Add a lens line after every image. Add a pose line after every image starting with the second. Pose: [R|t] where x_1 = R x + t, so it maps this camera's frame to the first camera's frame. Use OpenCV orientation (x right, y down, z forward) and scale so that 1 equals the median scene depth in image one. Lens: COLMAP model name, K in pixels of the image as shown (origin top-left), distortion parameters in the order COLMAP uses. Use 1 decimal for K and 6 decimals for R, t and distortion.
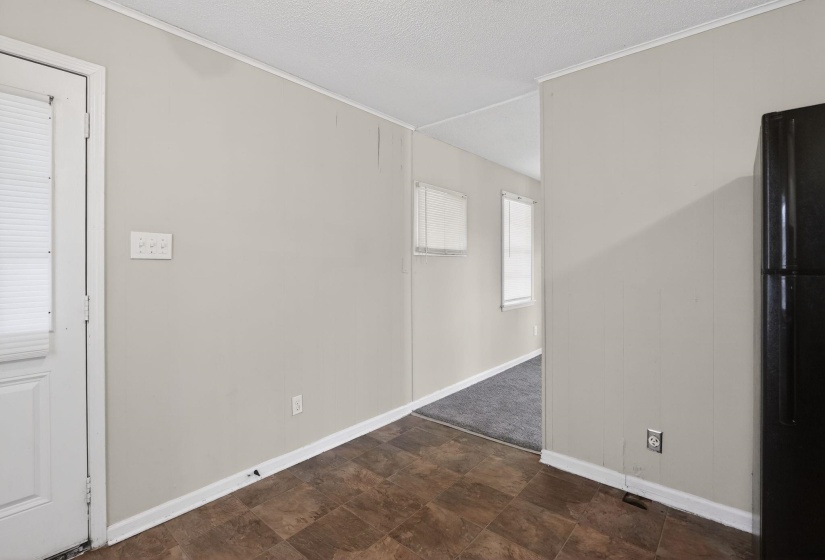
lens RADIAL K [[376.8, 0, 412.5], [0, 376.8, 265.4], [0, 0, 1]] dist [-0.021261, 0.003429]
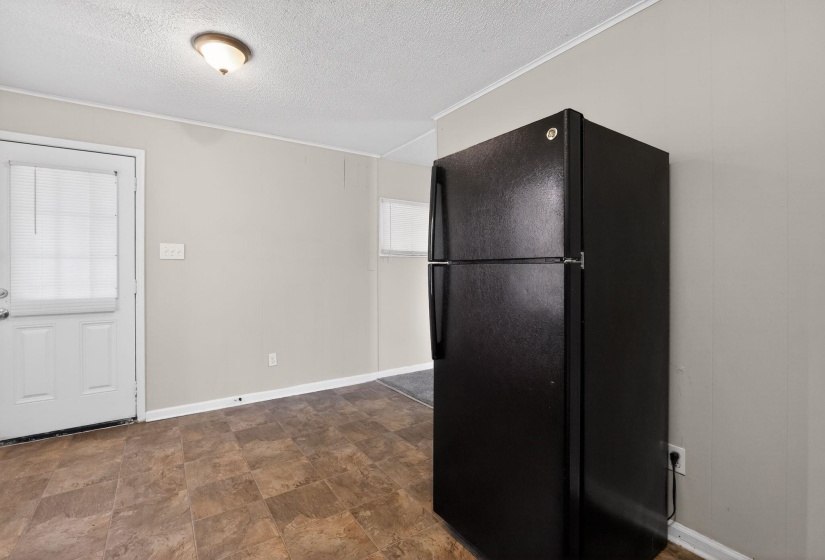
lens RADIAL K [[376.8, 0, 413.4], [0, 376.8, 267.7], [0, 0, 1]] dist [-0.021261, 0.003429]
pose [[0.967662, 0.004909, -0.252202, 0.663291], [-0.003999, 0.999984, 0.004120, 0.008167], [0.252218, -0.002978, 0.967666, -0.305593]]
